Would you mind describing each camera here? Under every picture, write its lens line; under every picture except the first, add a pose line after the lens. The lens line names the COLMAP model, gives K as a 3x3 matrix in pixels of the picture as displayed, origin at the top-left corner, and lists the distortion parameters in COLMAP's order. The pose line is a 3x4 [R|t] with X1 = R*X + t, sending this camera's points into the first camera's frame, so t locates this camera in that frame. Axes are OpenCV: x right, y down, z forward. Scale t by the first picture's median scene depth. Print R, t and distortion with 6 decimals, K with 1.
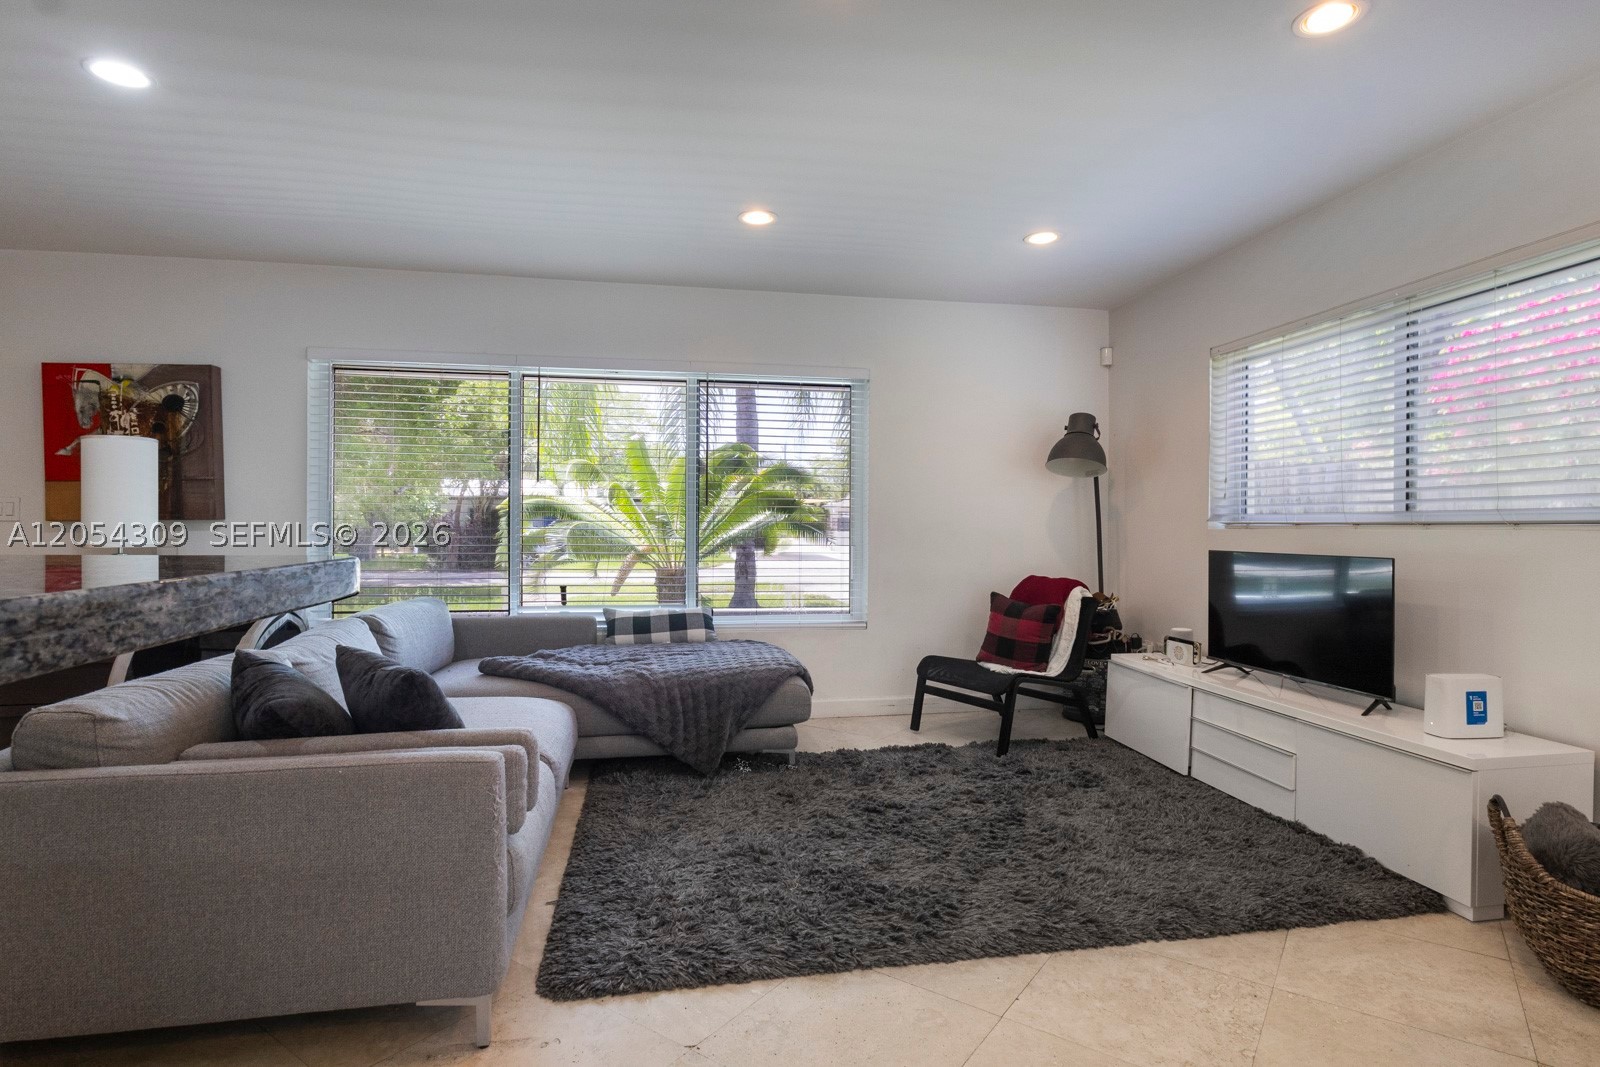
lens RADIAL K [[751.1, 0, 807.1], [0, 751.1, 524.0], [0, 0, 1]] dist [0.001872, 0.000128]
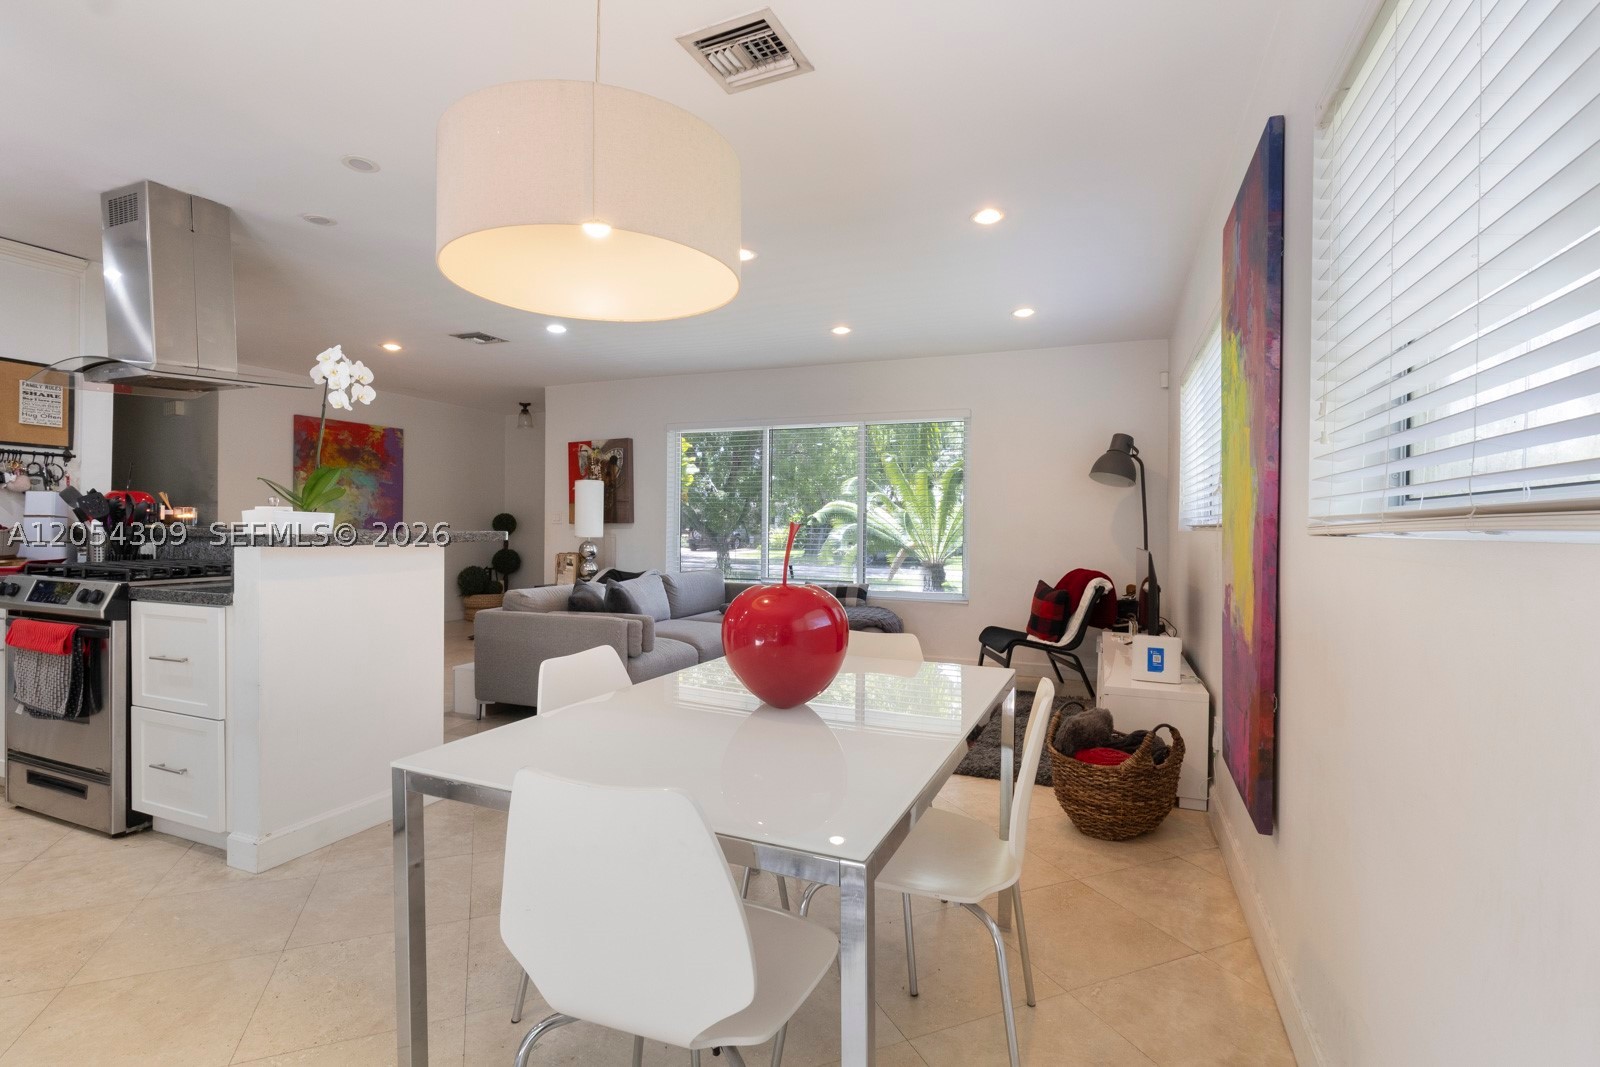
lens RADIAL K [[751.1, 0, 807.1], [0, 751.1, 524.0], [0, 0, 1]] dist [0.001872, 0.000128]
pose [[0.824816, 0.001200, -0.565400, 0.595052], [-0.006517, 0.999951, -0.007385, 0.006662], [0.565364, 0.009776, 0.824784, -0.250996]]
